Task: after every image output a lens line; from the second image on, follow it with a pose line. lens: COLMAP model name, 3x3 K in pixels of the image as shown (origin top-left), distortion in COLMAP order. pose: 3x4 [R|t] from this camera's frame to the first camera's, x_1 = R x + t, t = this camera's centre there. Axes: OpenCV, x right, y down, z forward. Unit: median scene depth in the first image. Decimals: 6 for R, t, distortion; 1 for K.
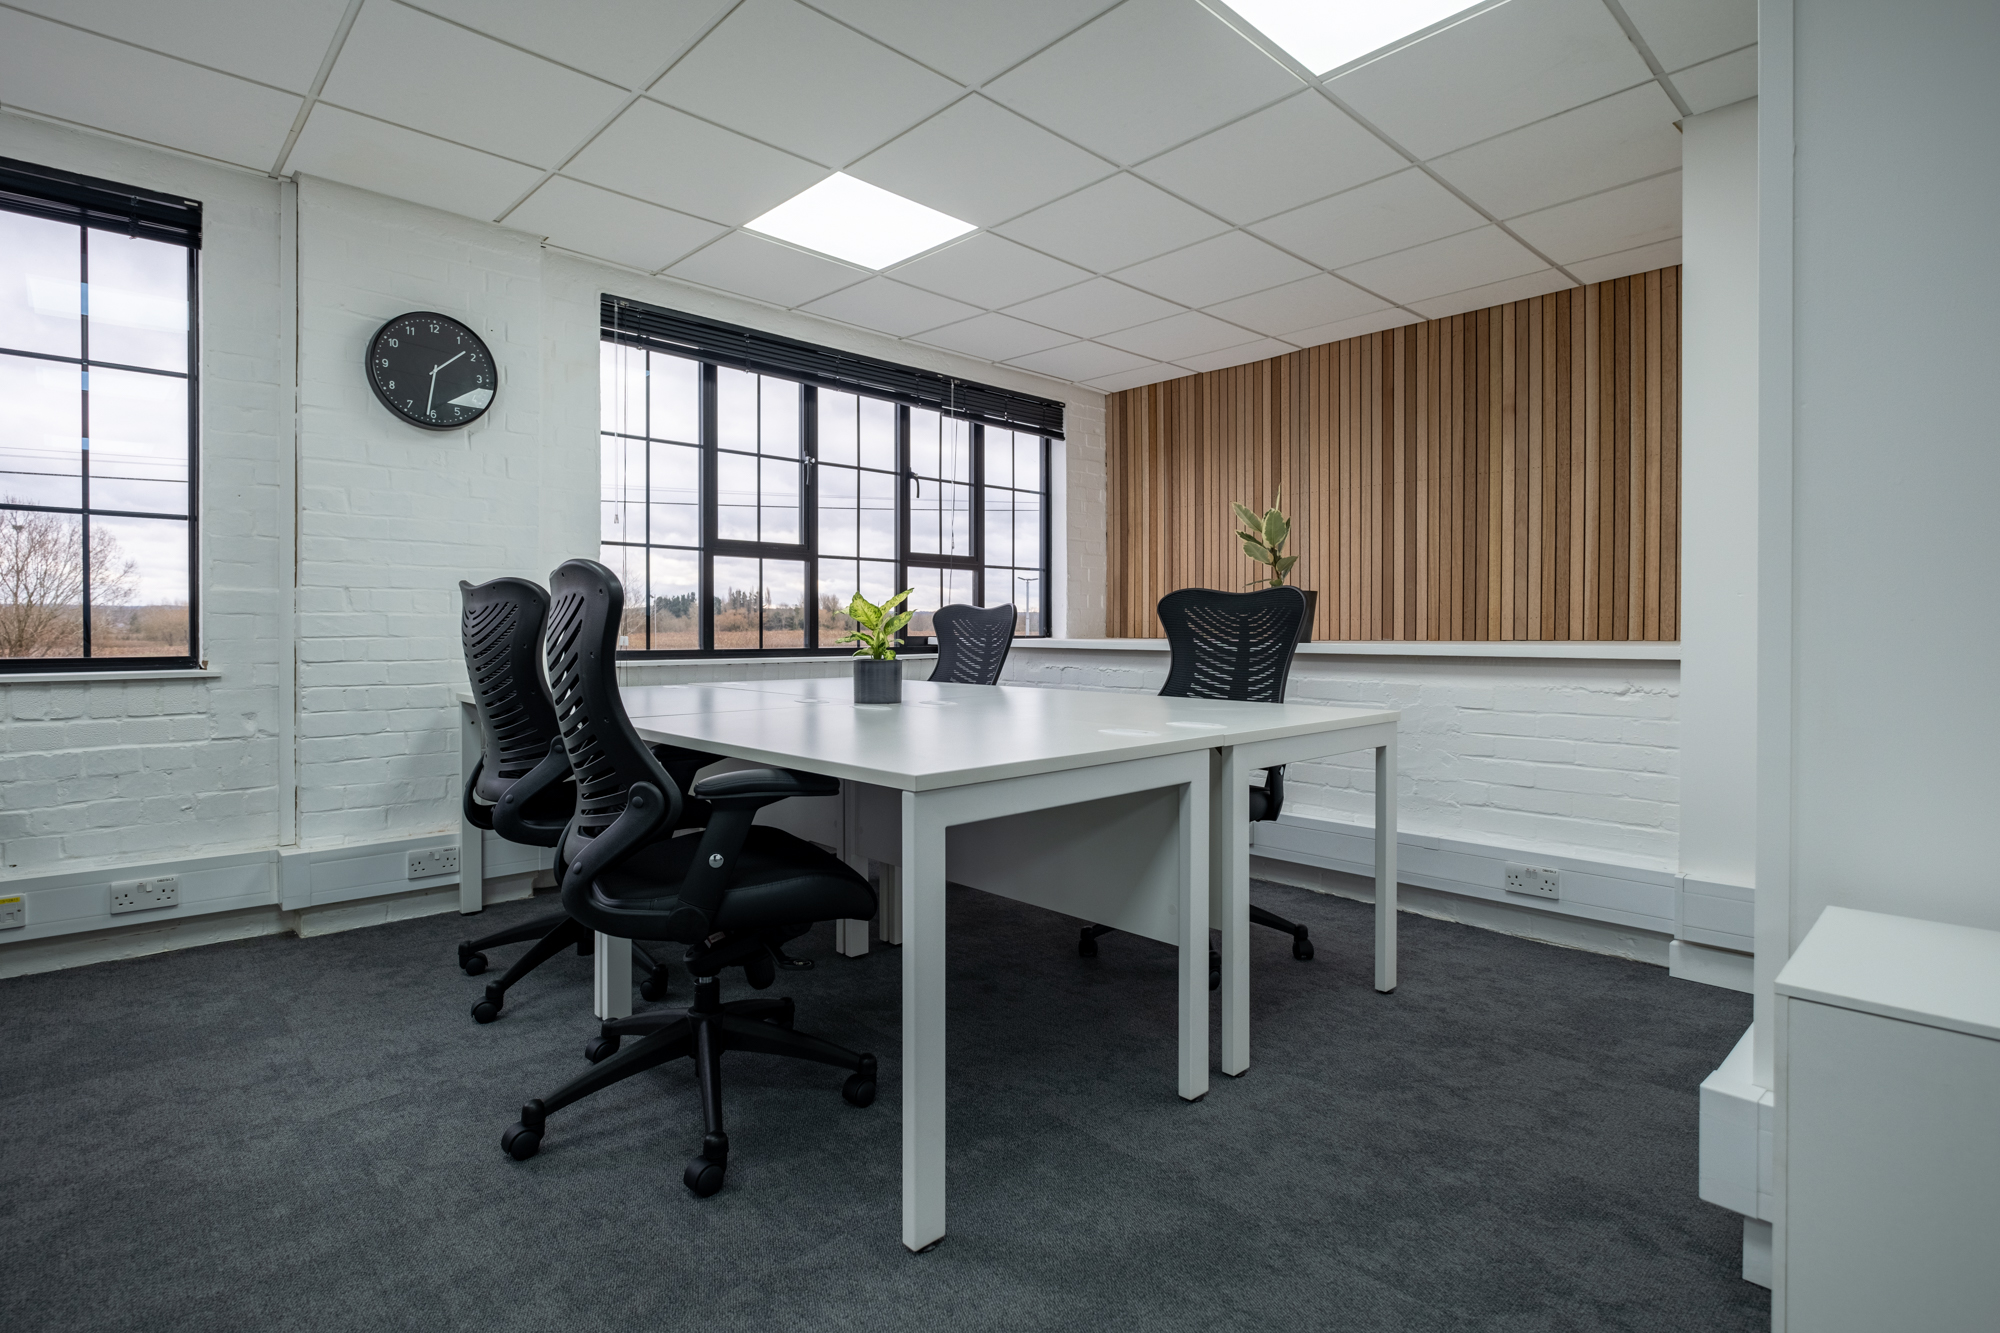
lens RADIAL K [[1006.2, 0, 999.3], [0, 1006.2, 628.4], [0, 0, 1]] dist [0.016892, -0.000289]
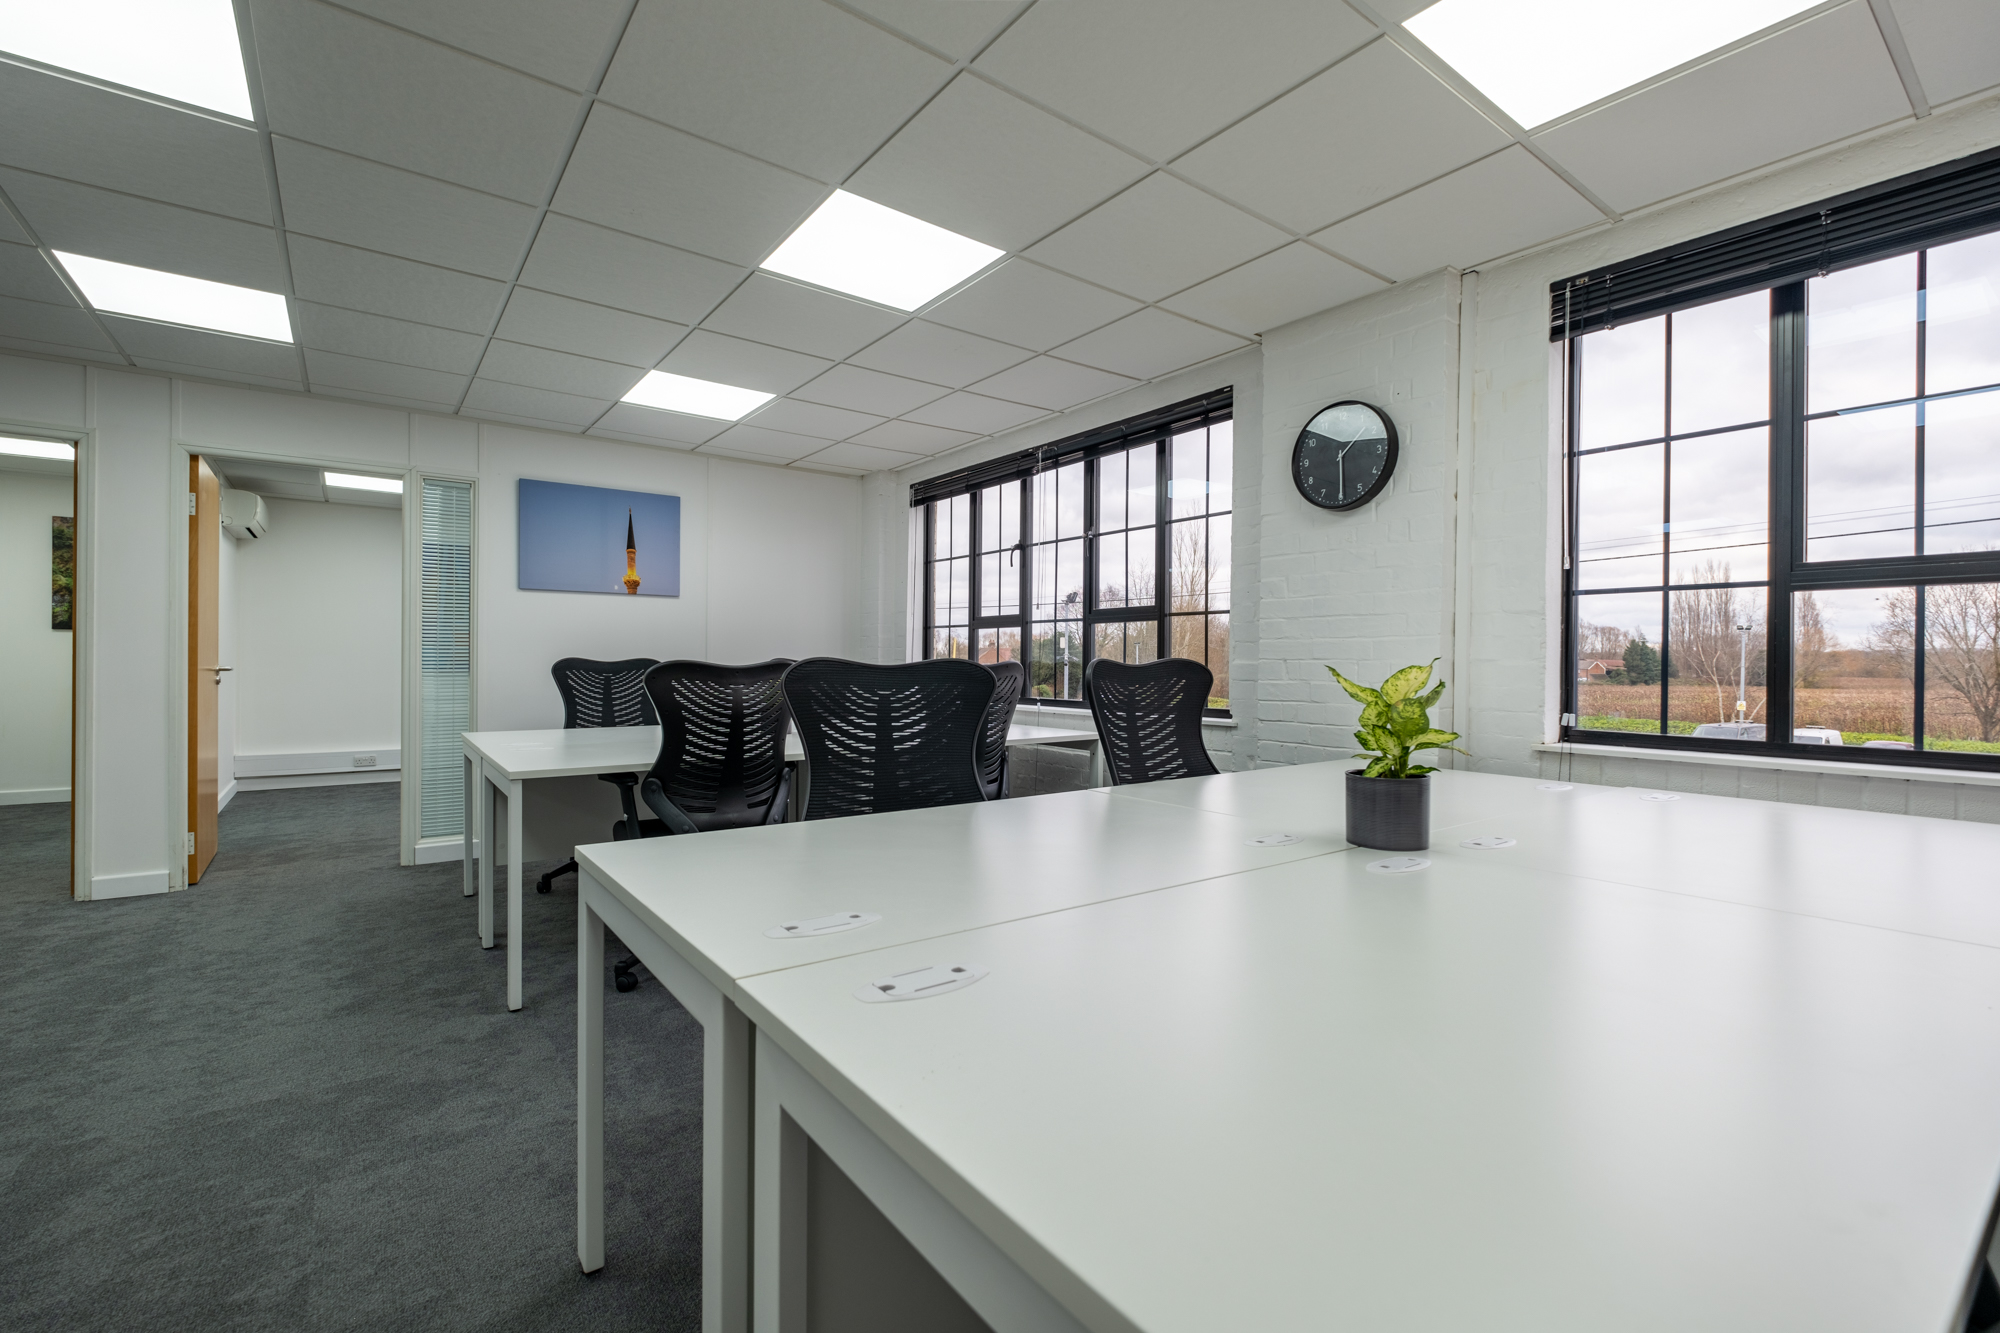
lens RADIAL K [[904.6, 0, 979.8], [0, 904.6, 658.5], [0, 0, 1]] dist [0.001333, -0.005391]
pose [[-0.149160, 0.003422, -0.988807, 0.531191], [0.005402, 0.999982, 0.002646, -0.053957], [0.988798, -0.004947, -0.149175, 0.916138]]
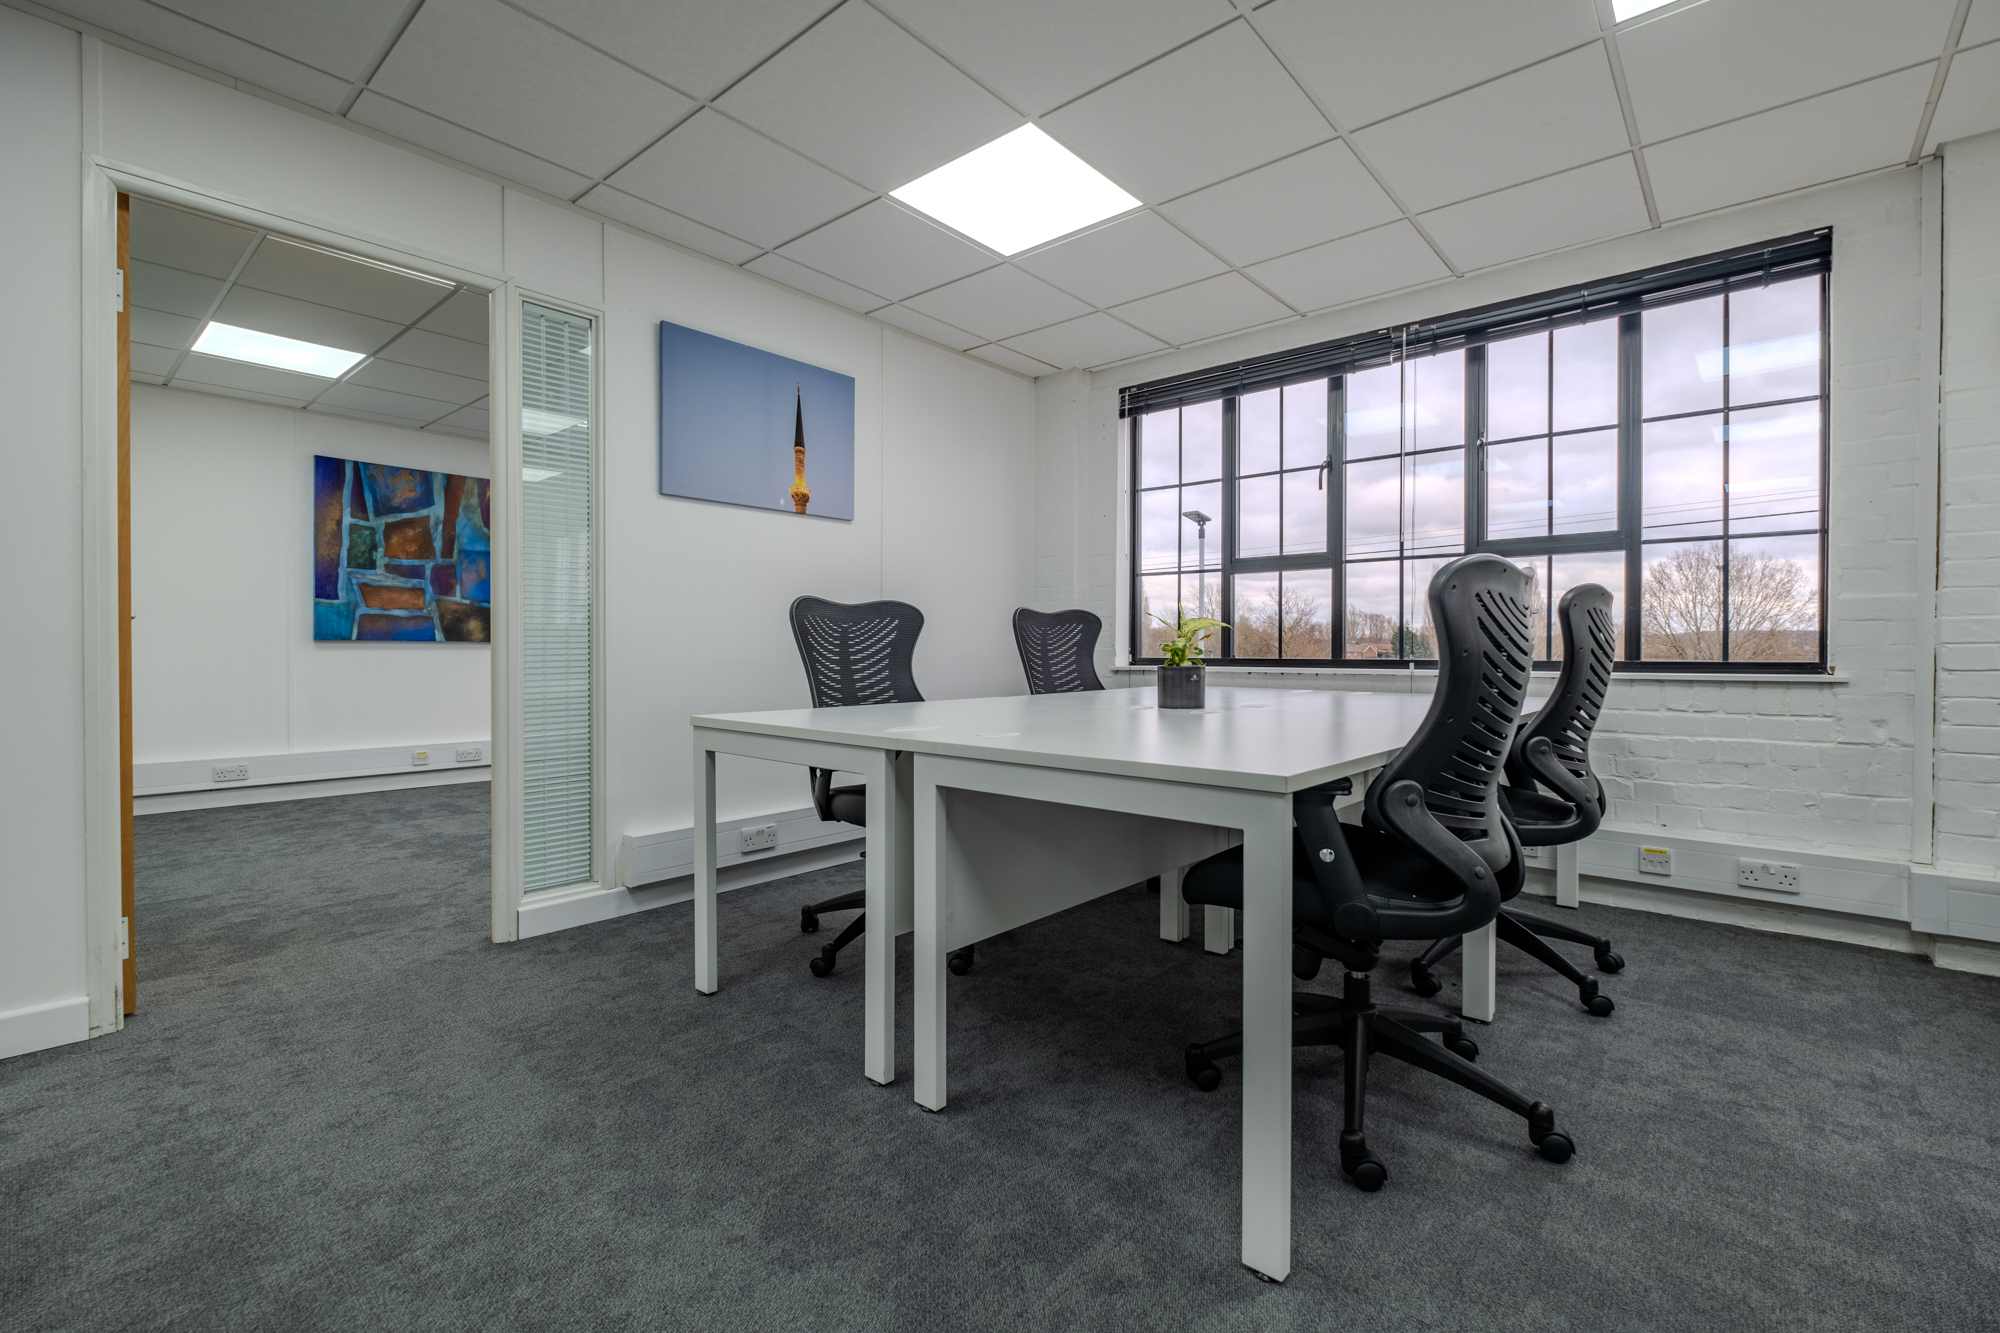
lens RADIAL K [[904.6, 0, 988.5], [0, 904.6, 661.9], [0, 0, 1]] dist [0.001333, -0.005391]
pose [[0.080410, 0.019706, -0.996567, 0.075478], [0.008833, 0.999751, 0.020481, 0.000239], [0.996723, -0.010449, 0.080216, 0.070272]]
